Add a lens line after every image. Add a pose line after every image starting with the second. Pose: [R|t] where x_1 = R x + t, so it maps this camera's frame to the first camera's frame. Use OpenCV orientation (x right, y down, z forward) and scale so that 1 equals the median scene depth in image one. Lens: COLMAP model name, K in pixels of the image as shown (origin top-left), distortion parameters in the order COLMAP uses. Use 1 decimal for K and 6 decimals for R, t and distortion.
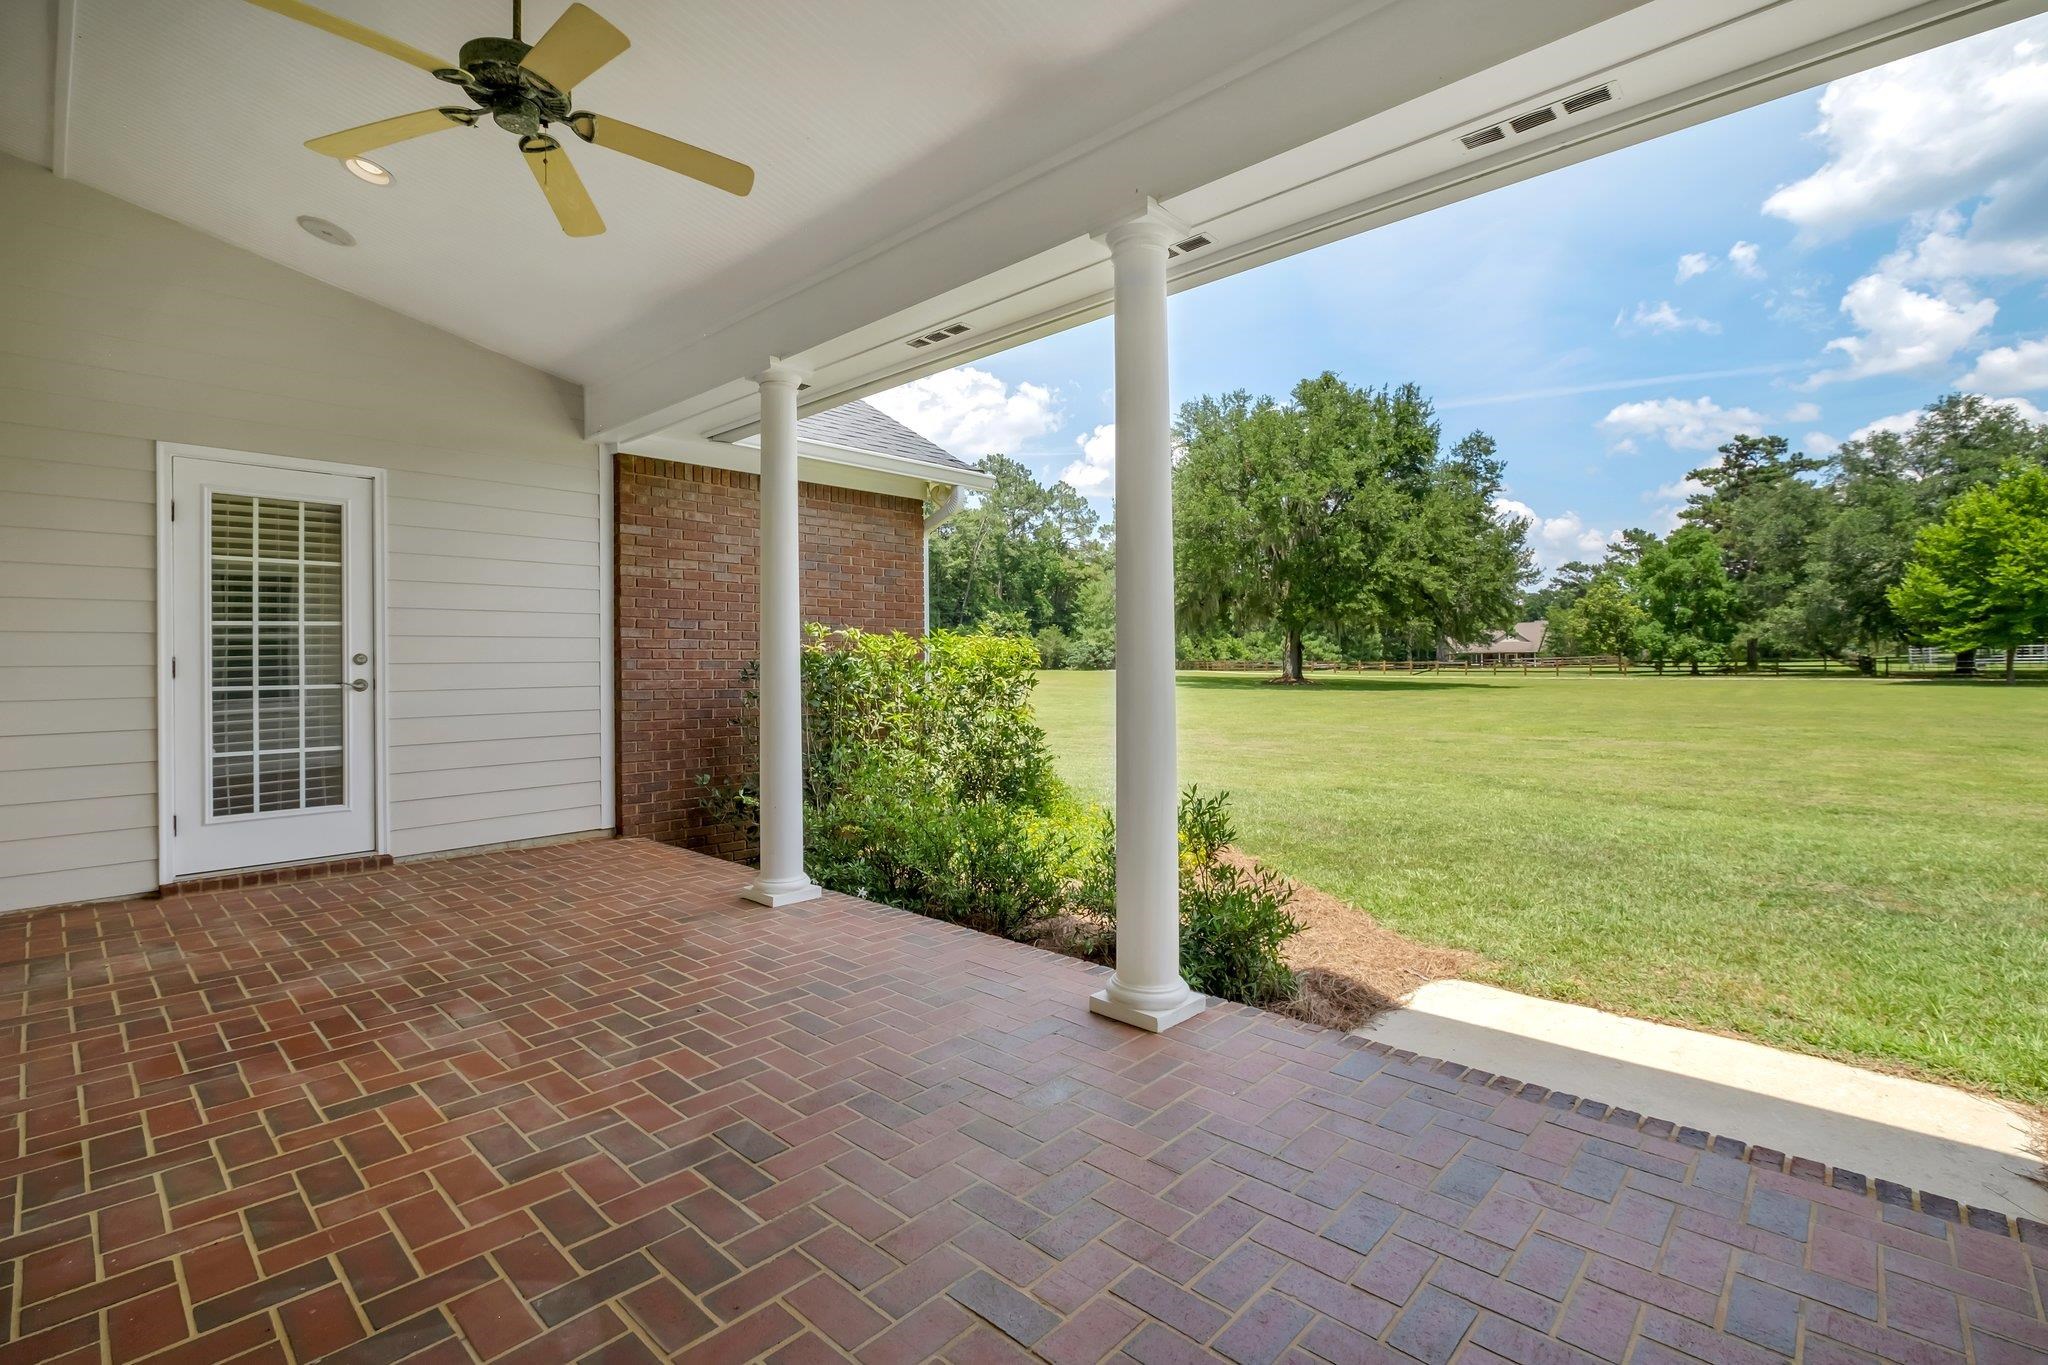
lens RADIAL K [[924.0, 0, 999.4], [0, 924.0, 654.1], [0, 0, 1]] dist [-0.000197, -0.005007]
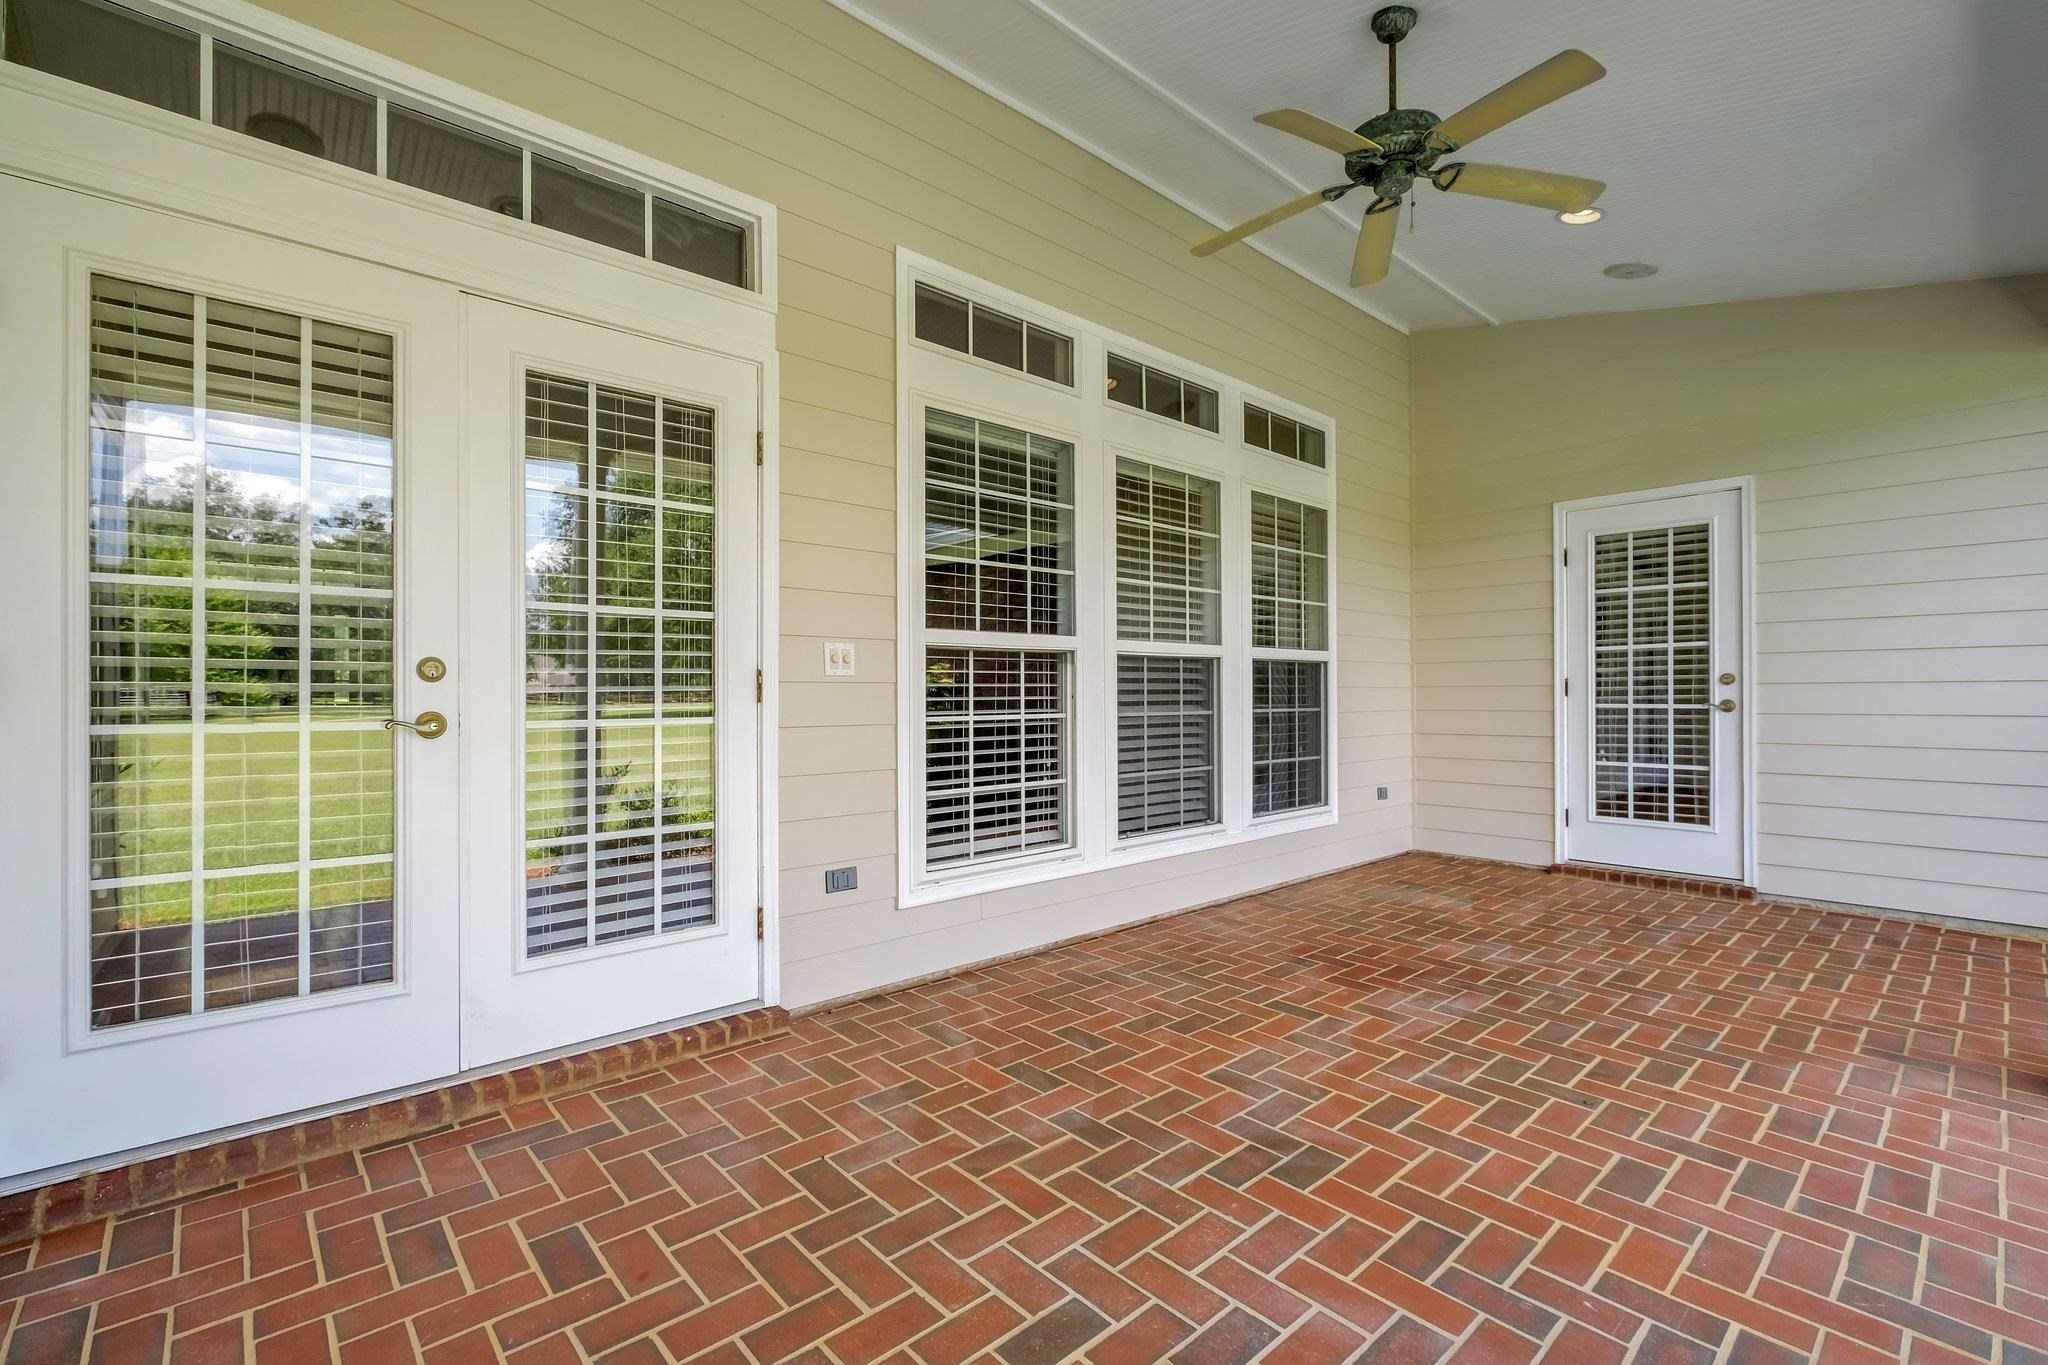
lens RADIAL K [[908.0, 0, 1024.0], [0, 908.0, 682.5], [0, 0, 1]] dist [-0.001175, -0.000257]
pose [[-0.077518, -0.003622, -0.996984, 0.181502], [0.007323, 0.999964, -0.004202, 0.004519], [0.996964, -0.007627, -0.077488, 0.198960]]
